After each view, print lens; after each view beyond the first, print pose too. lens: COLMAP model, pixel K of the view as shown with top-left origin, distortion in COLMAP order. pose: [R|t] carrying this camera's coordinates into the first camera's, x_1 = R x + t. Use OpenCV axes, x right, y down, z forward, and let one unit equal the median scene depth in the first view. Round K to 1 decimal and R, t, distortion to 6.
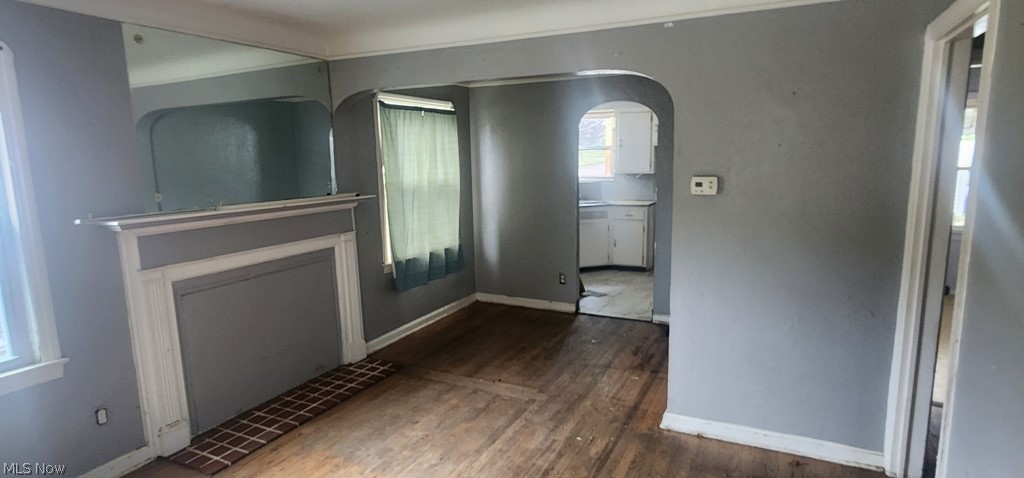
lens RADIAL K [[543.8, 0, 516.4], [0, 543.8, 243.8], [0, 0, 1]] dist [-0.000313, 0.001315]
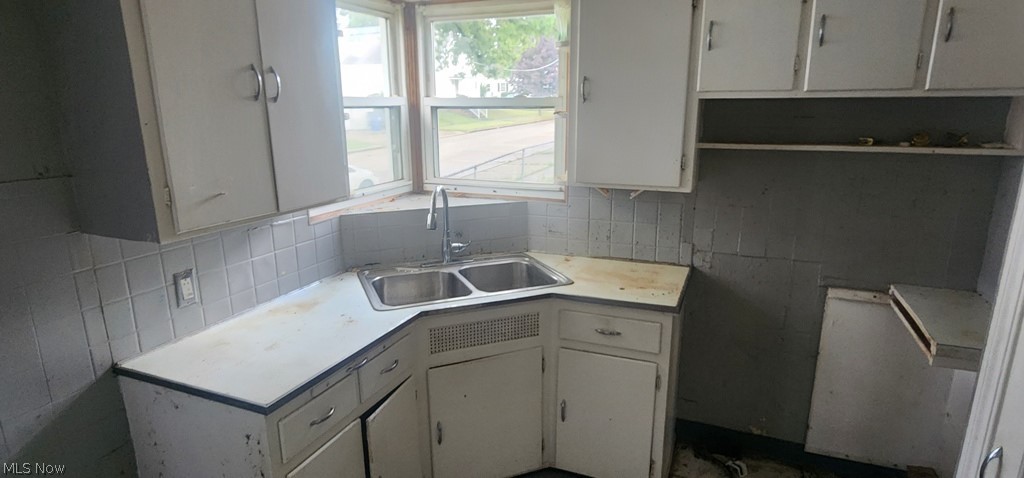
lens RADIAL K [[543.8, 0, 516.4], [0, 543.8, 243.8], [0, 0, 1]] dist [-0.000313, 0.001315]
pose [[0.997794, -0.002639, 0.066335, 0.267048], [-0.002900, 0.996524, 0.083260, -0.249304], [-0.066324, -0.083269, 0.994318, 1.390187]]
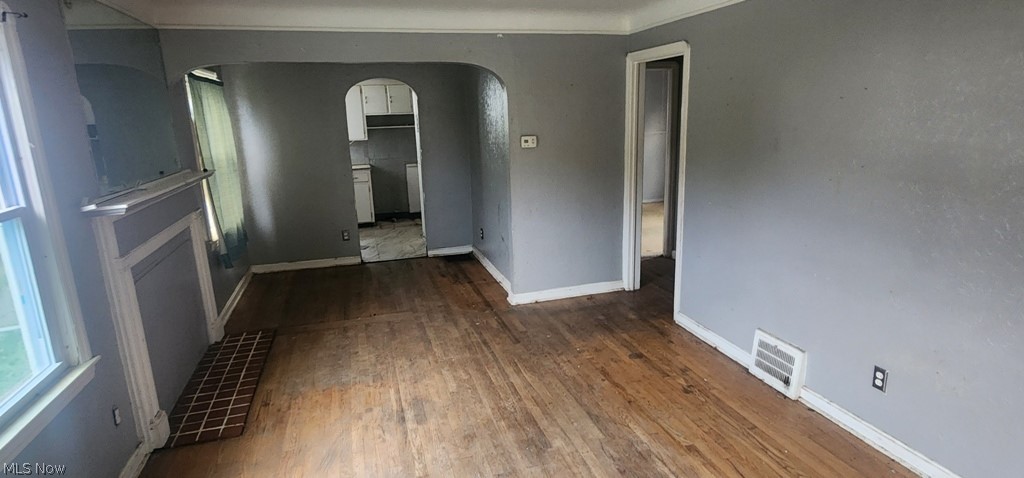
lens RADIAL K [[543.8, 0, 516.4], [0, 543.8, 243.8], [0, 0, 1]] dist [-0.000313, 0.001315]
pose [[0.732976, -0.166106, 0.659663, -0.611457], [0.128770, 0.986077, 0.105217, 0.011088], [-0.667956, 0.007823, 0.744160, -0.116114]]
